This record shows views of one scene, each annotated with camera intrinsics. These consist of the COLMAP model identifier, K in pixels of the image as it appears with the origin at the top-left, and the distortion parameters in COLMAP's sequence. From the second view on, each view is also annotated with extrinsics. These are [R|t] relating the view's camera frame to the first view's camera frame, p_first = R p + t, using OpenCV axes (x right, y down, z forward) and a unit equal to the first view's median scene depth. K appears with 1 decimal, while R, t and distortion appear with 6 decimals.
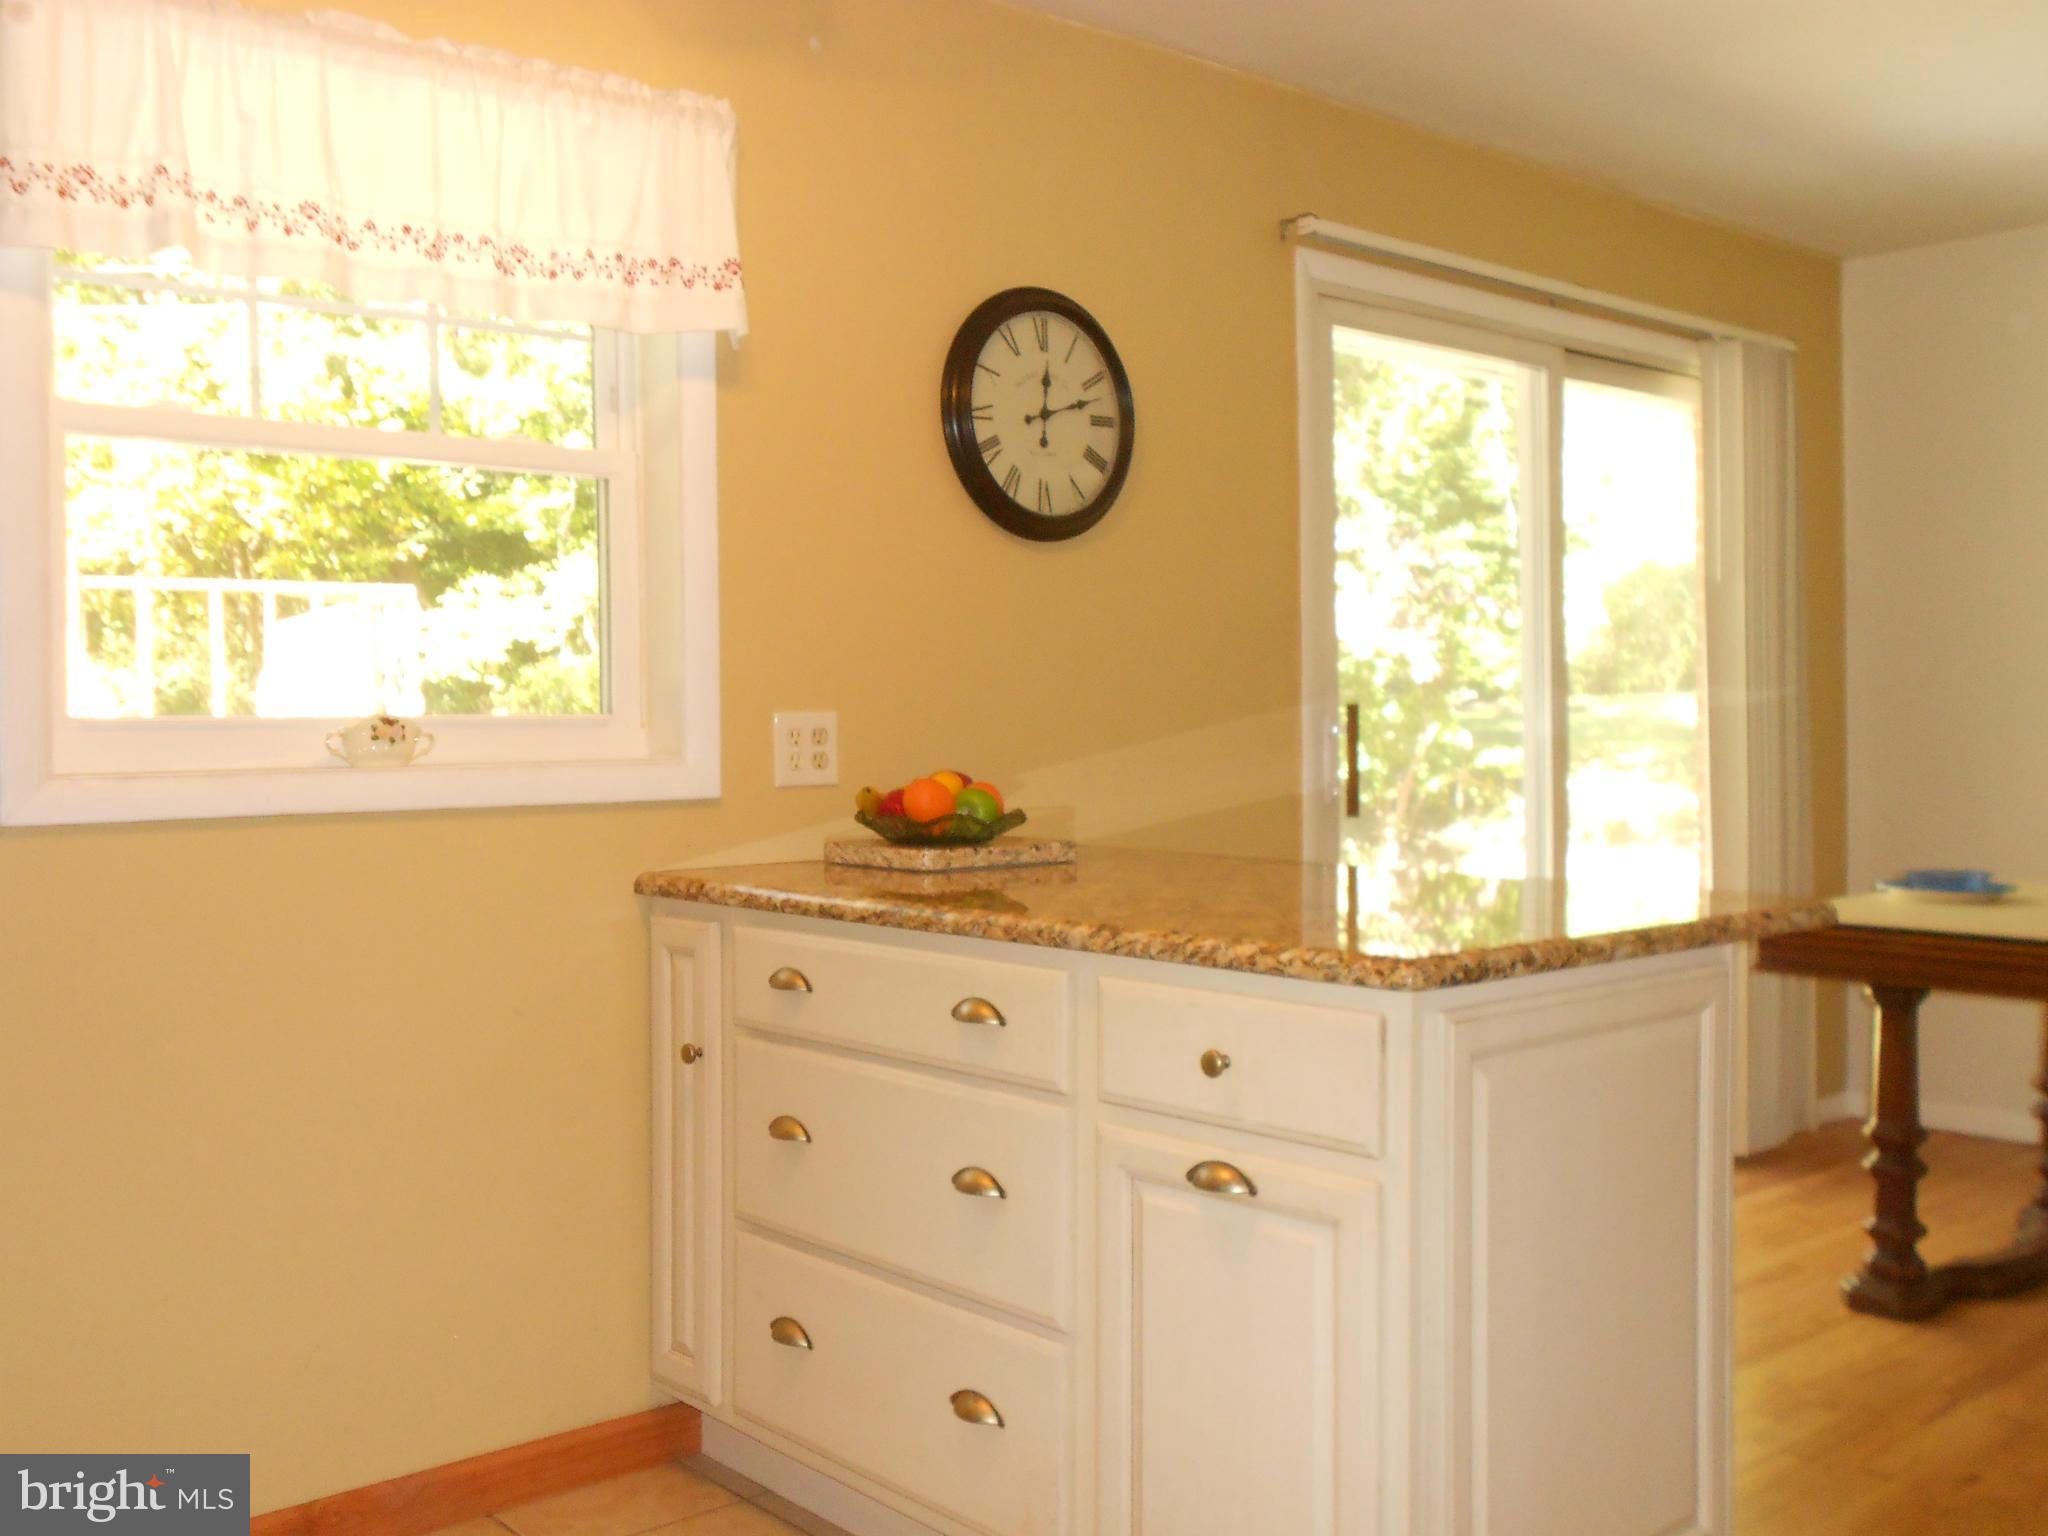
lens RADIAL K [[1973.6, 0, 1024.0], [0, 1973.6, 768.0], [0, 0, 1]] dist [-0.048444, 0.000924]
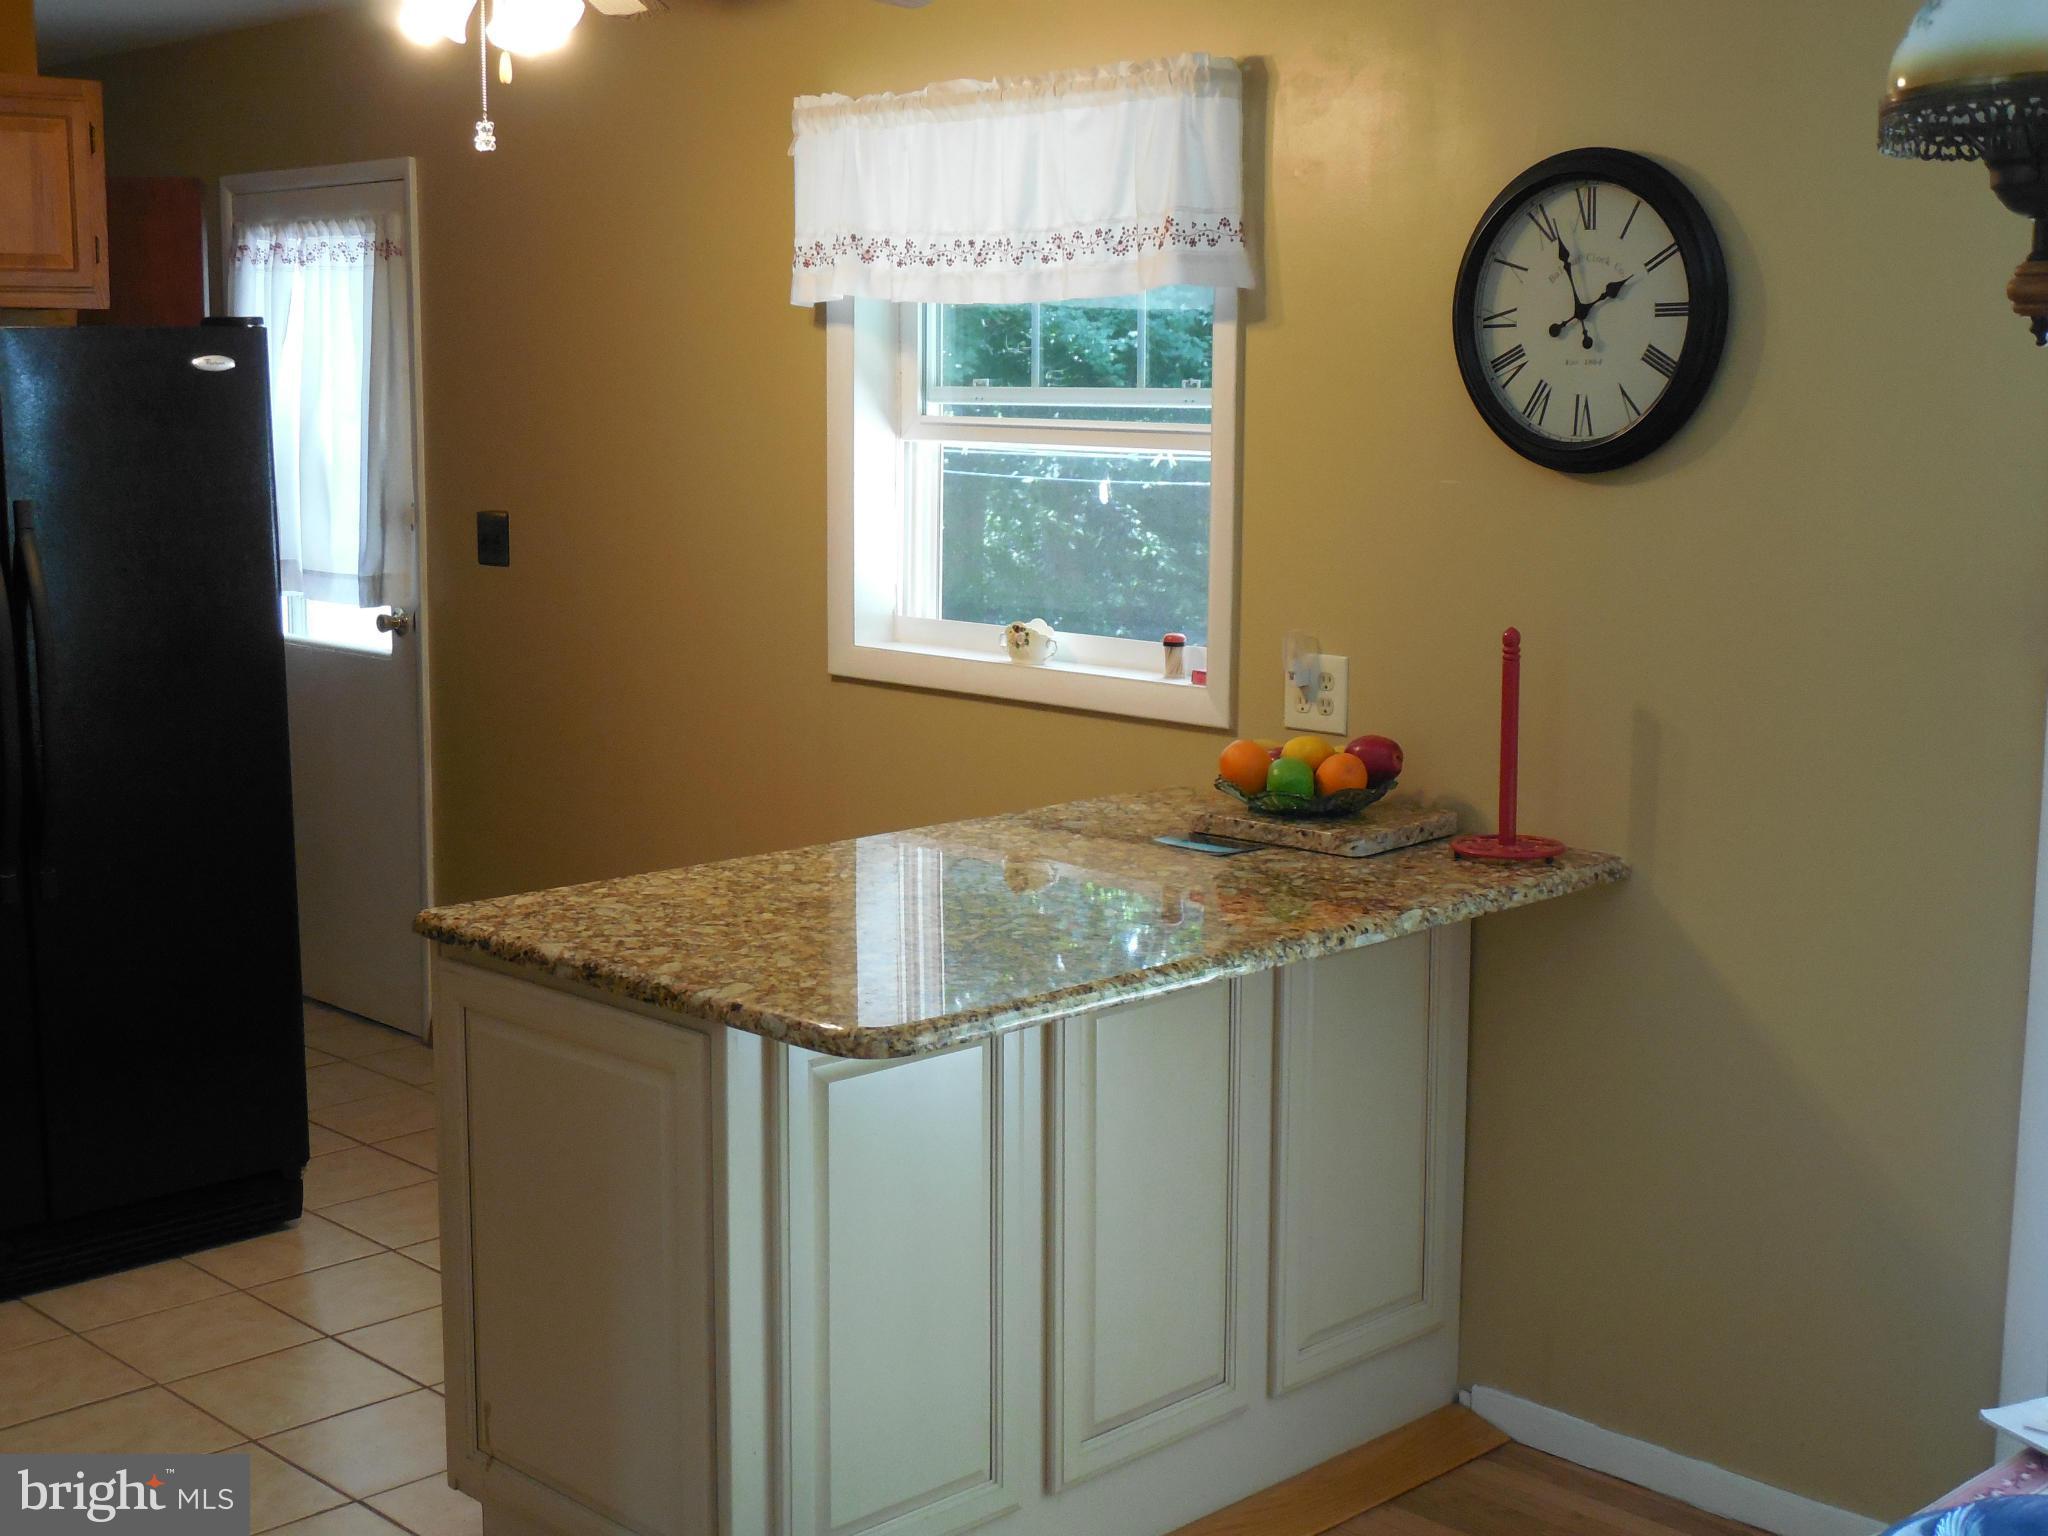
lens RADIAL K [[2606.4, 0, 1016.4], [0, 2606.4, 833.2], [0, 0, 1]] dist [-0.019359, 0.018250]
pose [[0.056810, 0.180540, -0.981926, 1.098549], [-0.026960, 0.983433, 0.179257, -0.159009], [0.998021, 0.016289, 0.060736, 0.730809]]
